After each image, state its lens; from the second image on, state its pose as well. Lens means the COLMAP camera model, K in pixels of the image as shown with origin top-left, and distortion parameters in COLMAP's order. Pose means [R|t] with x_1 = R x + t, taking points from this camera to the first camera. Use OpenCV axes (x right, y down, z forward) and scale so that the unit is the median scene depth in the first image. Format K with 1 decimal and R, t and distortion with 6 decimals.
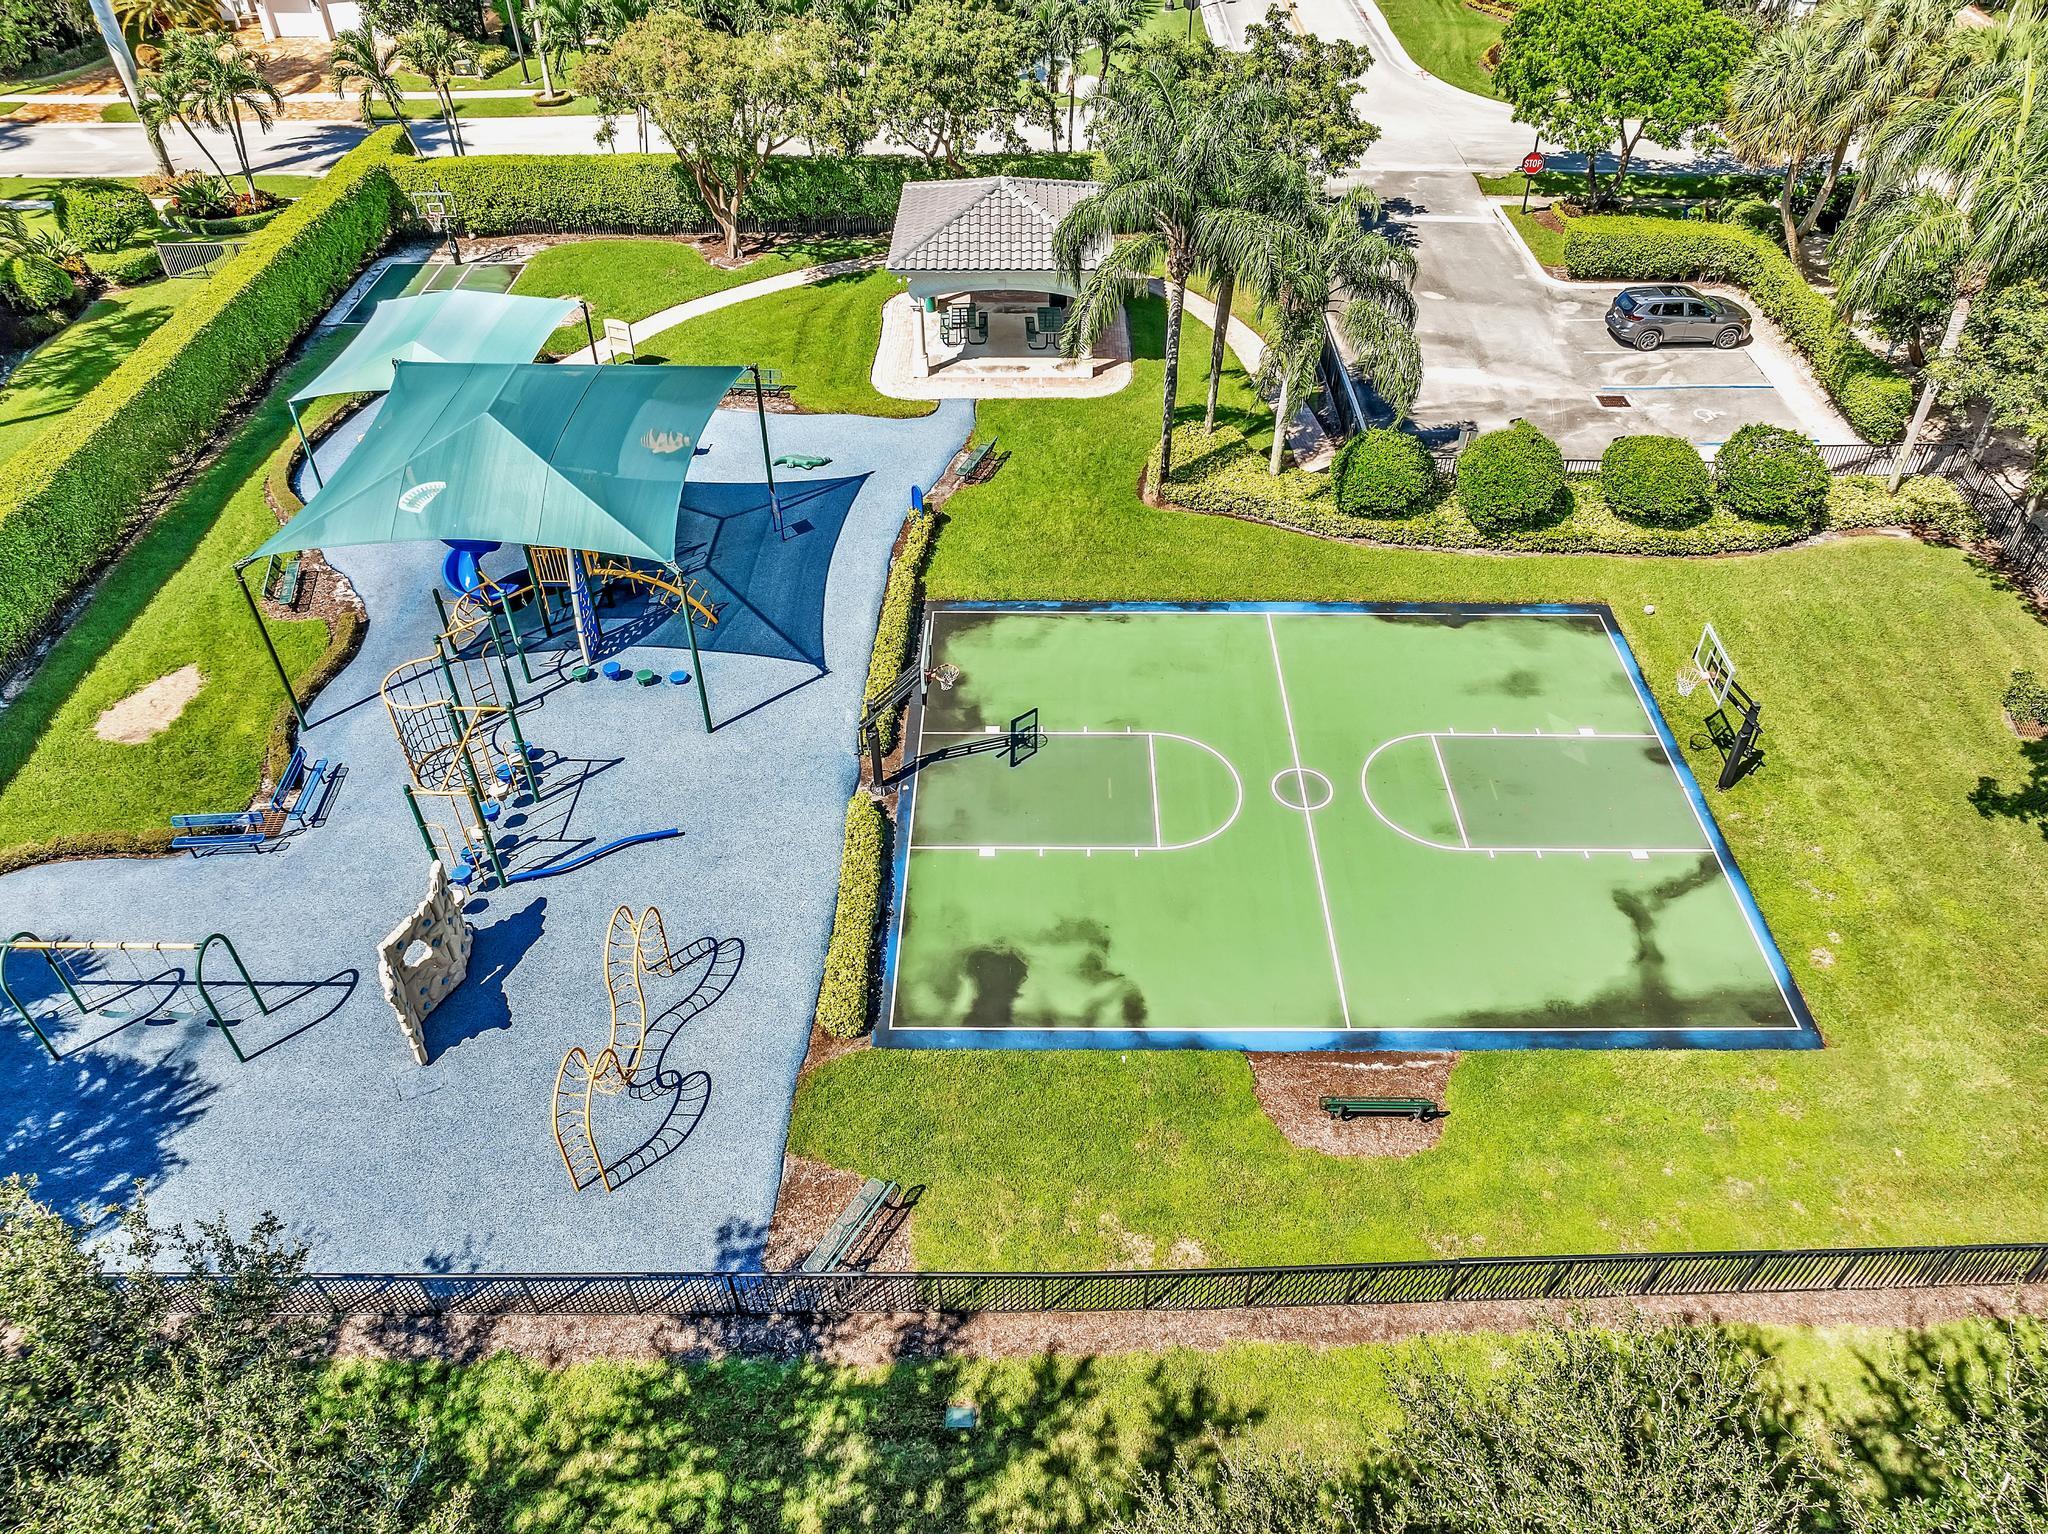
lens RADIAL K [[1426.1, 0, 1034.4], [0, 1426.1, 758.1], [0, 0, 1]] dist [-0.035102, -0.001177]
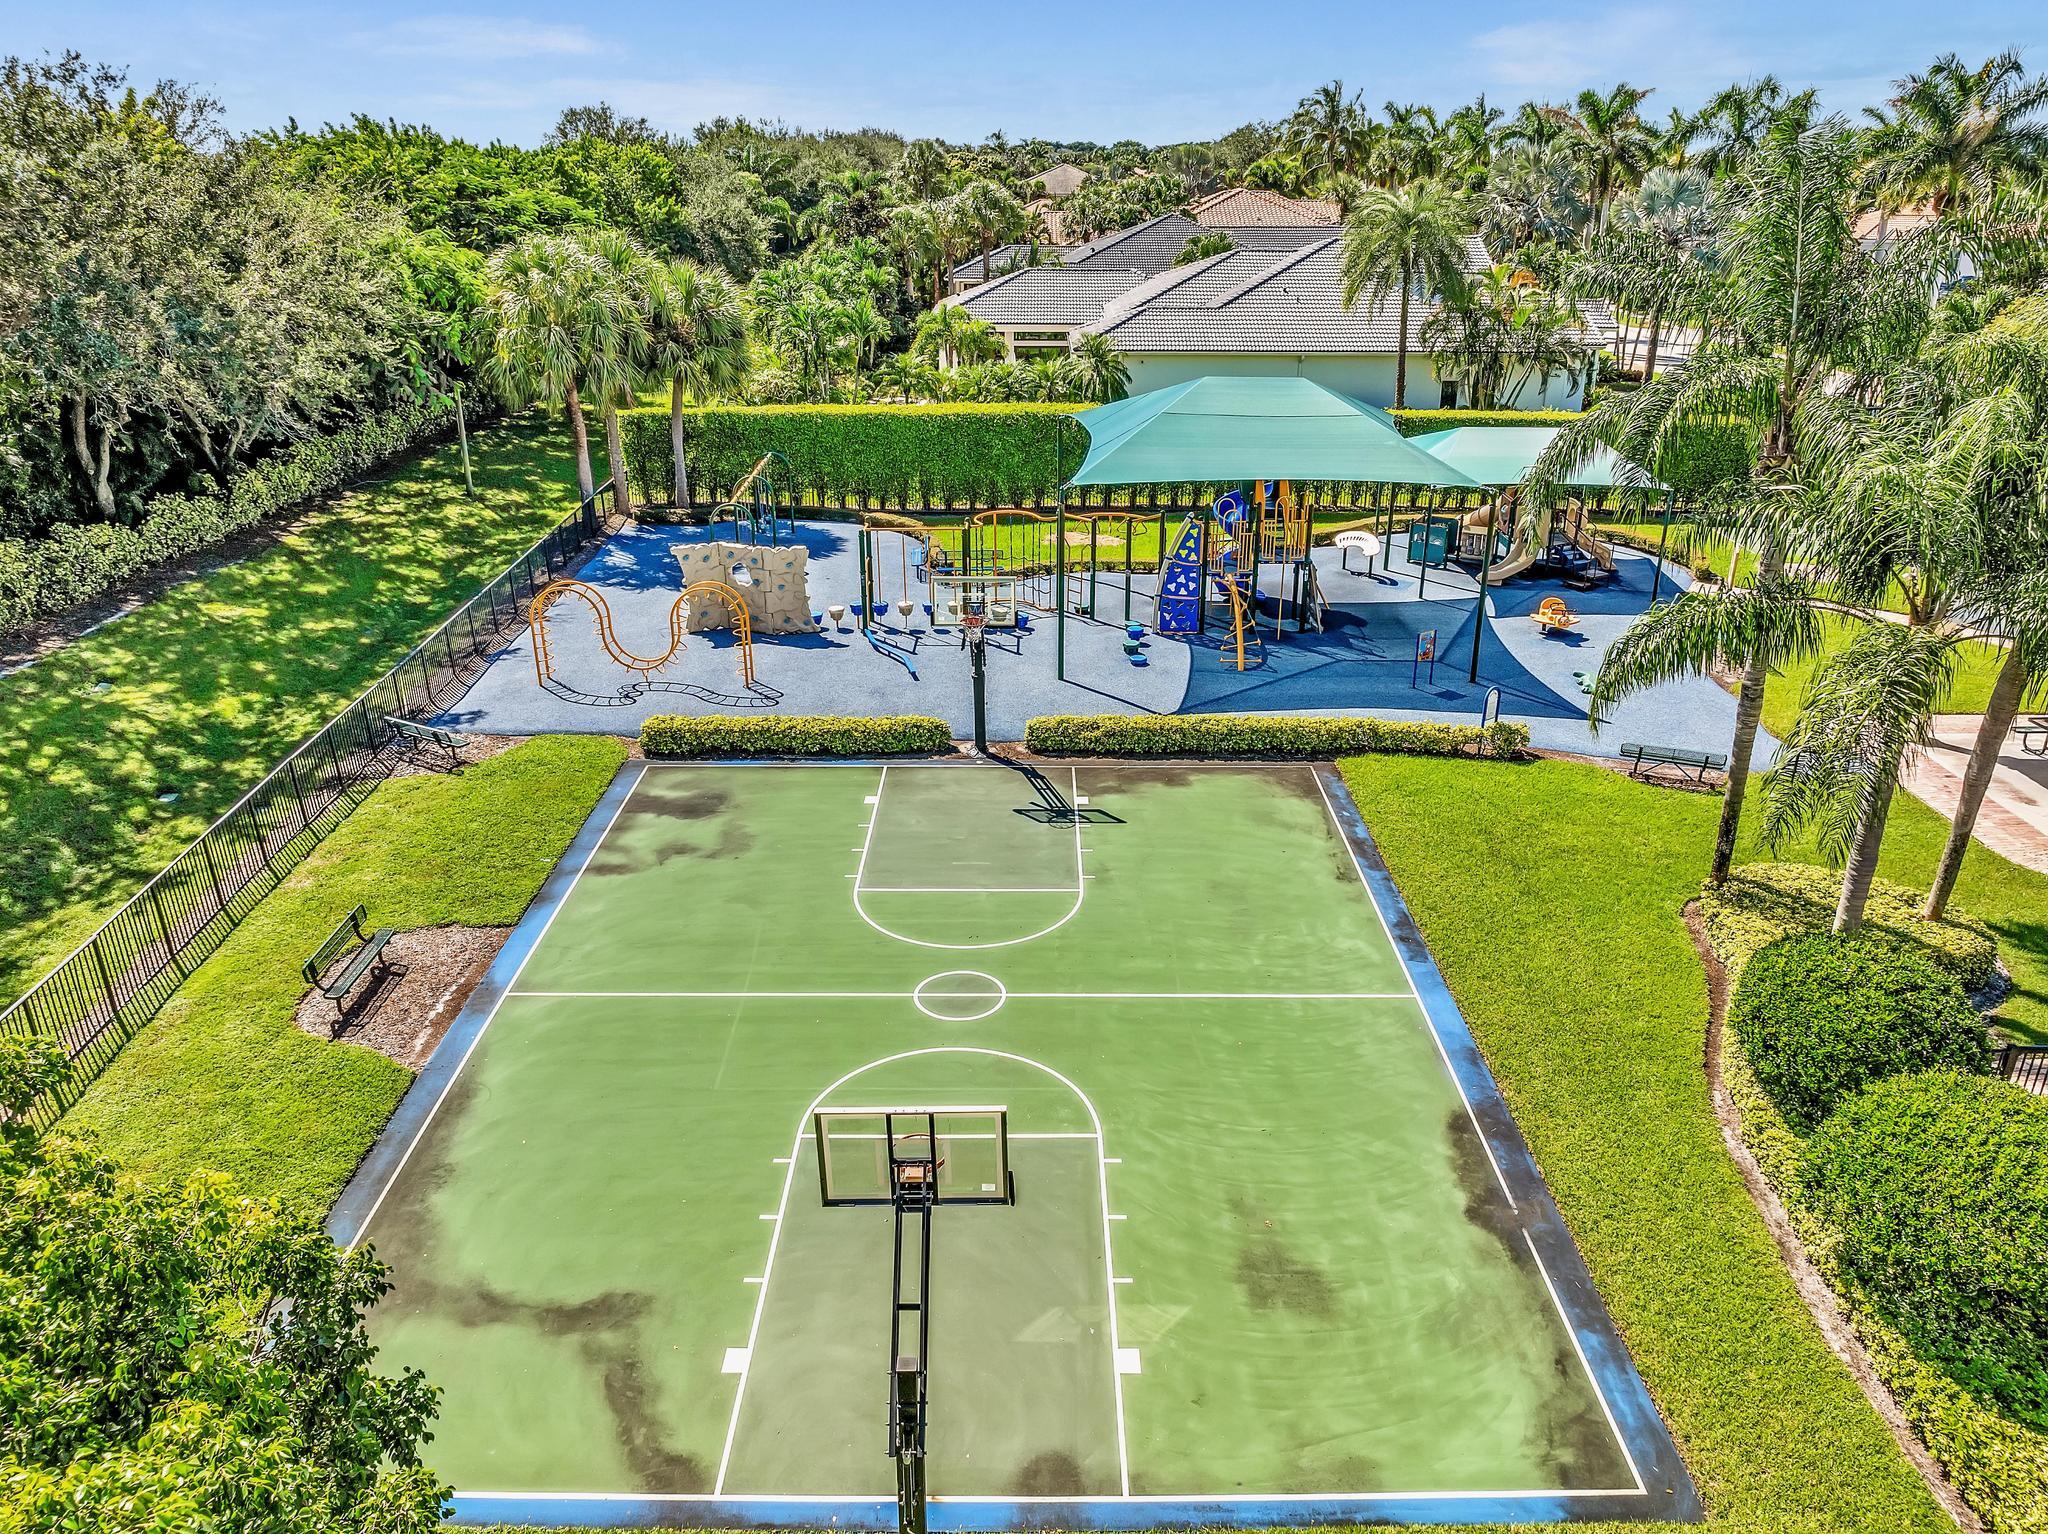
lens RADIAL K [[1426.1, 0, 1034.4], [0, 1426.1, 758.1], [0, 0, 1]] dist [-0.035102, -0.001177]
pose [[0.017452, 0.393137, -0.919314, 0.722251], [-0.663983, 0.691994, 0.283321, -0.253786], [0.747544, 0.605464, 0.273113, 0.748067]]
